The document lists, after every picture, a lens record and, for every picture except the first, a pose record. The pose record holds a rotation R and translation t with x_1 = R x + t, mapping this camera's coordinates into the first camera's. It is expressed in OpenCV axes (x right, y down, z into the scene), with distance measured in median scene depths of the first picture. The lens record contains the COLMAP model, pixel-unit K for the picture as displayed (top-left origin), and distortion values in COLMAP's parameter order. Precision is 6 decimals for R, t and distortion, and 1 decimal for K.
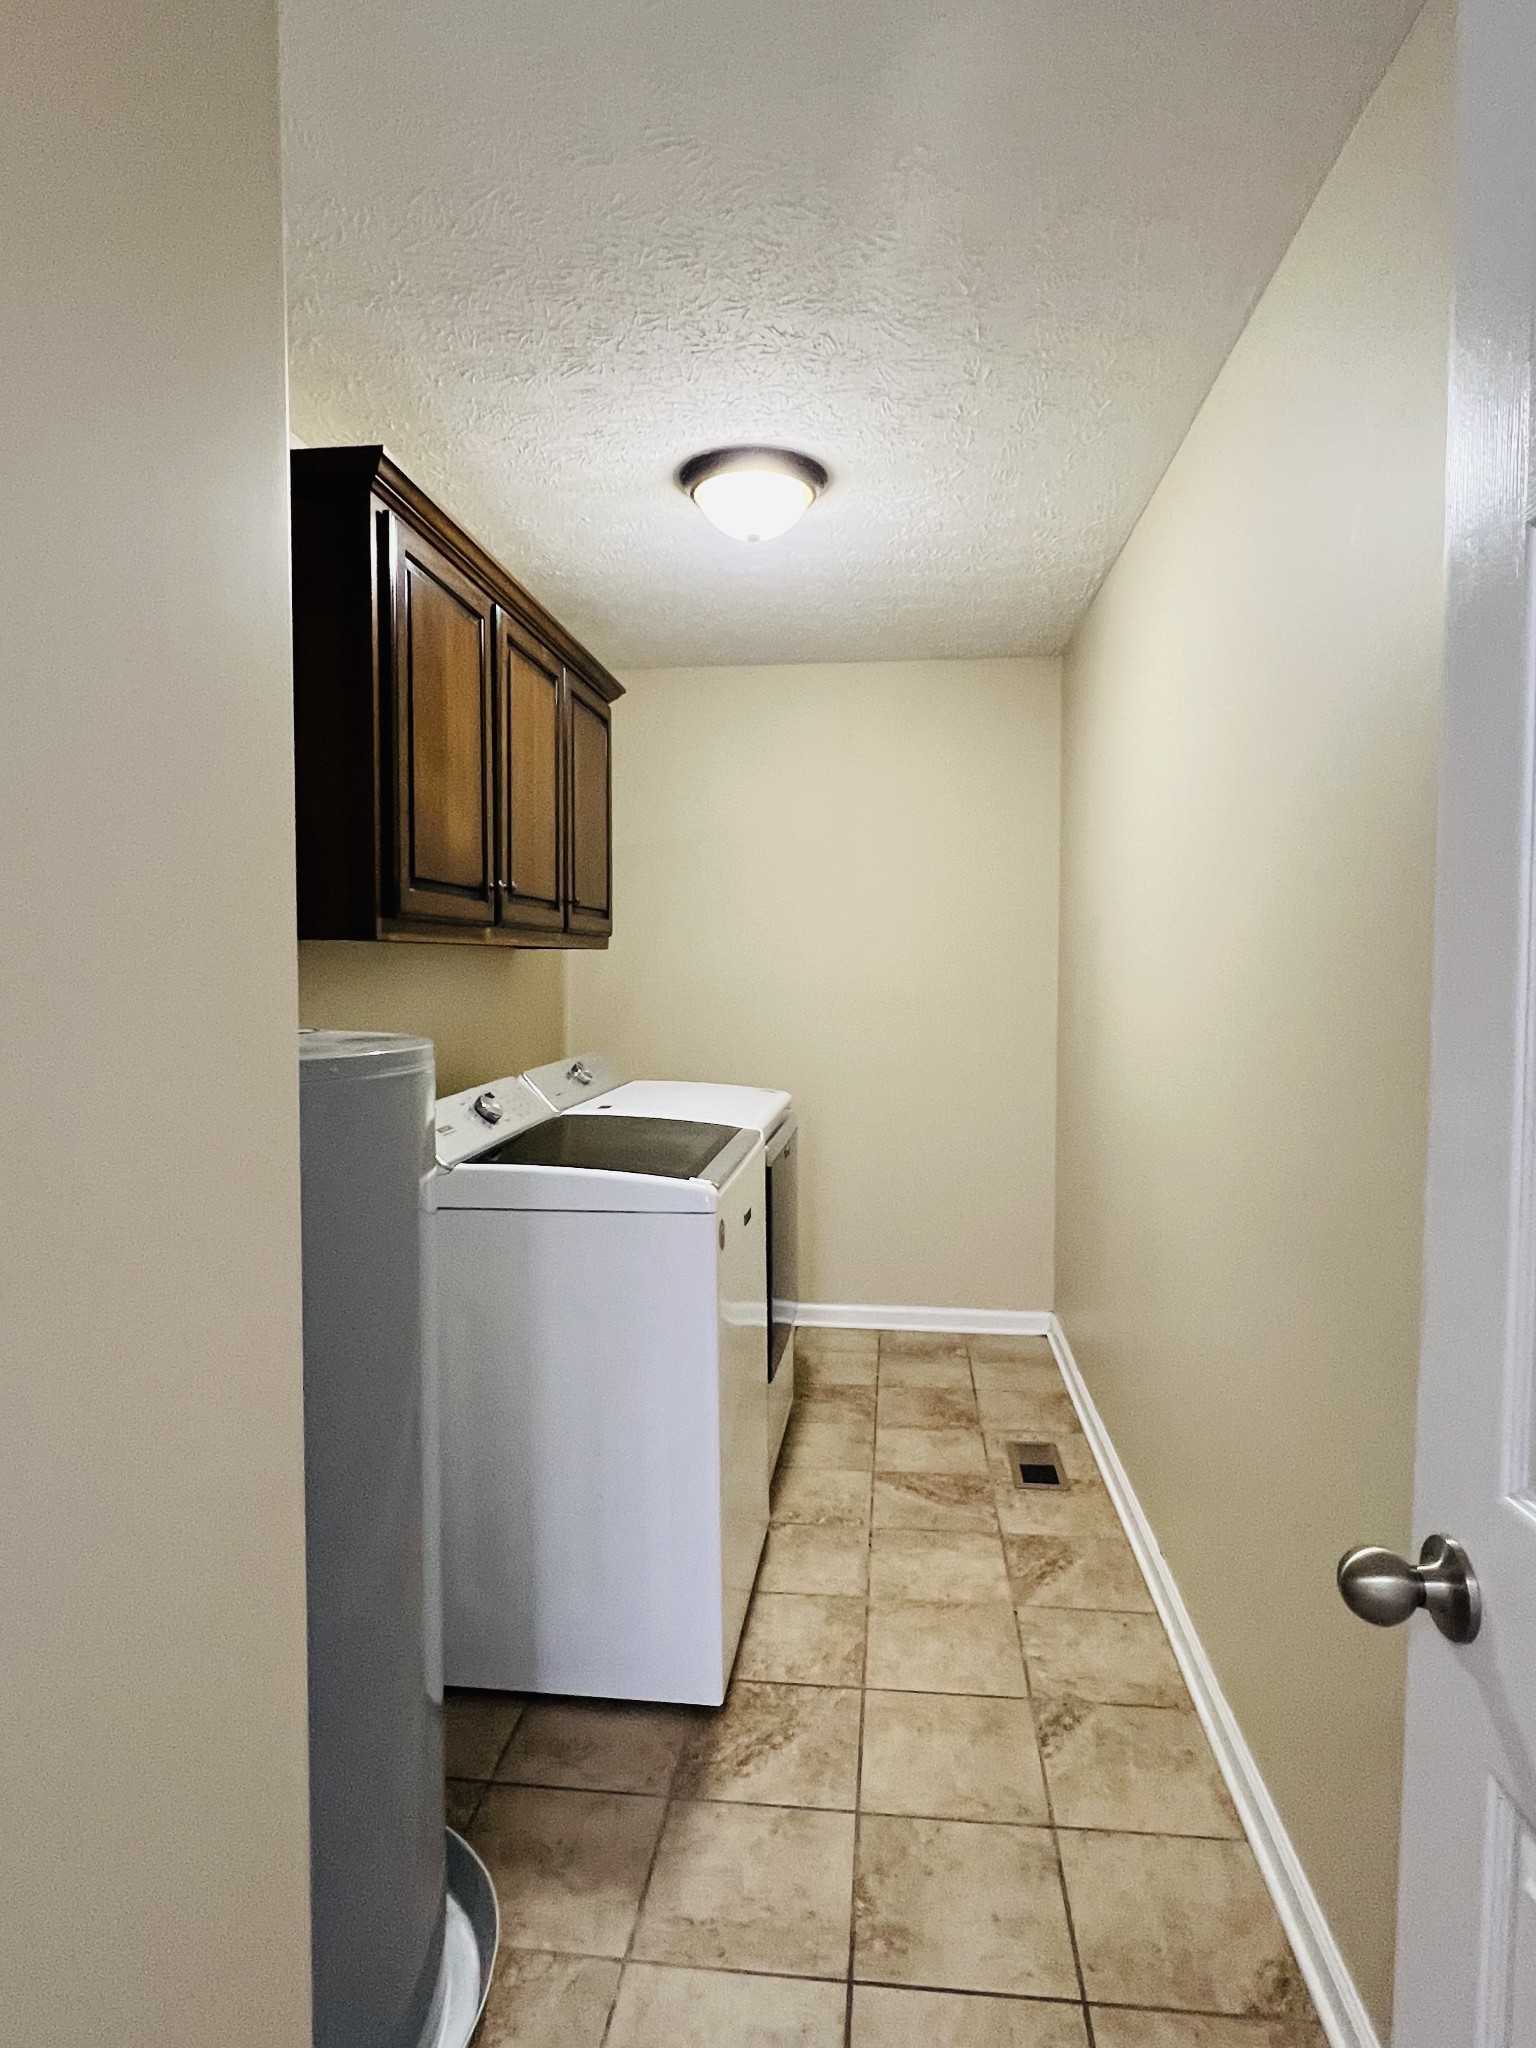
lens RADIAL K [[1117.5, 0, 768.0], [0, 1117.5, 1024.0], [0, 0, 1]] dist [-0.004872, -0.000736]
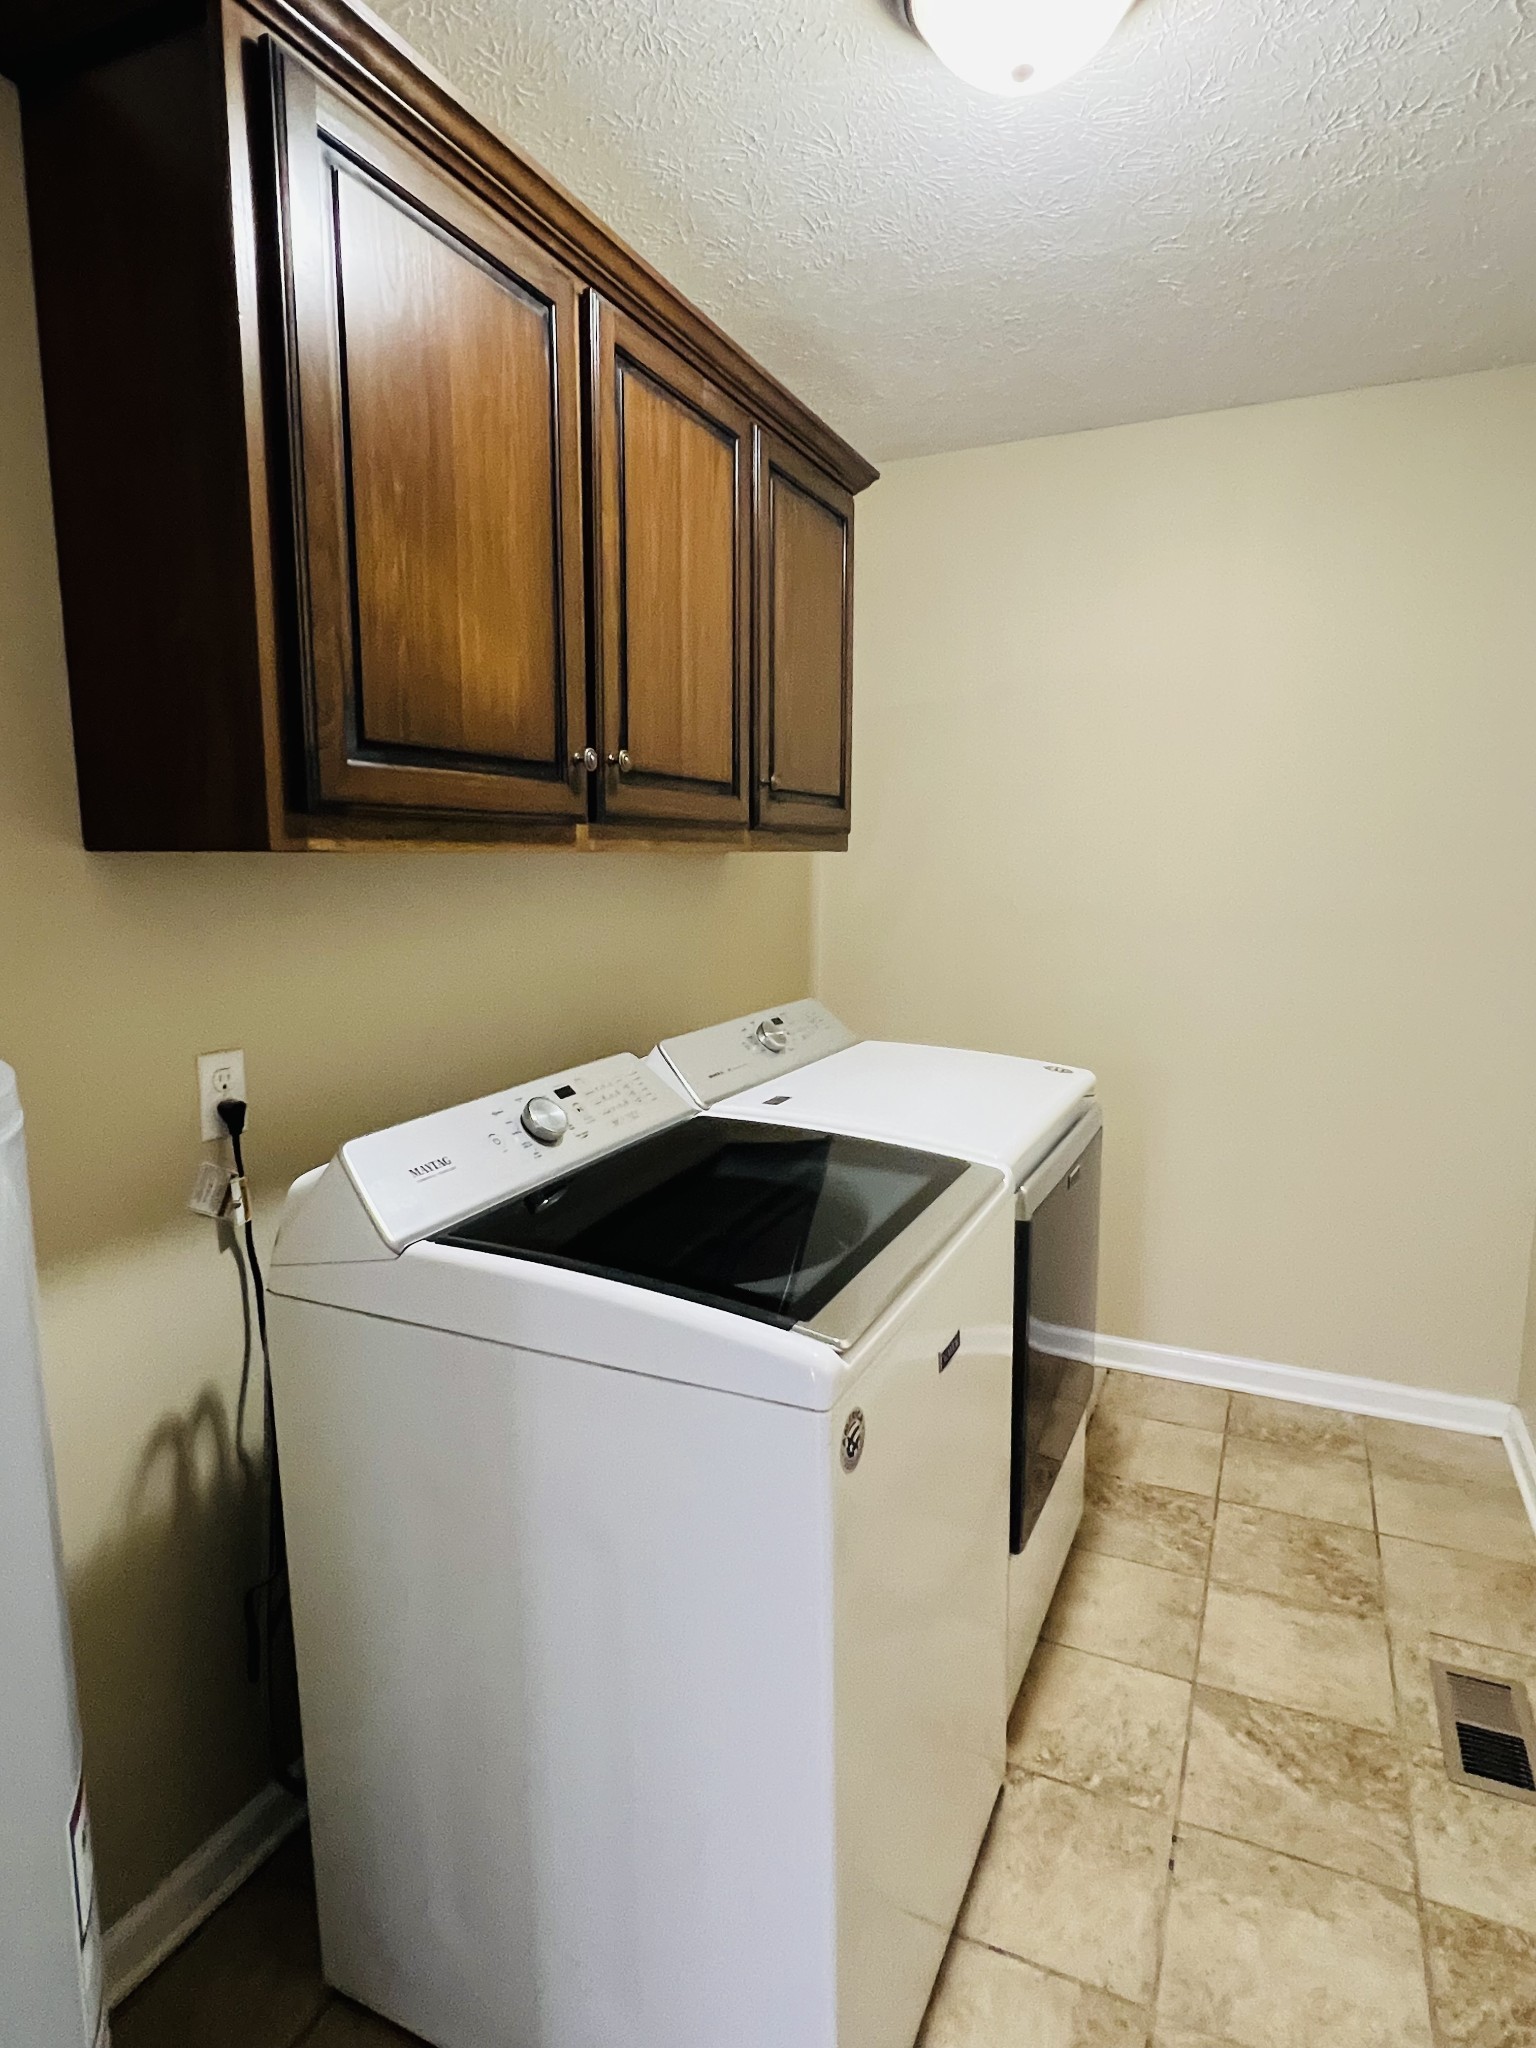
lens RADIAL K [[1117.5, 0, 768.0], [0, 1117.5, 1024.0], [0, 0, 1]] dist [-0.004872, -0.000736]
pose [[0.948266, 0.041903, -0.314699, 0.049065], [-0.011946, 0.995259, 0.096525, -0.030749], [0.317252, -0.087772, 0.944271, 0.361386]]
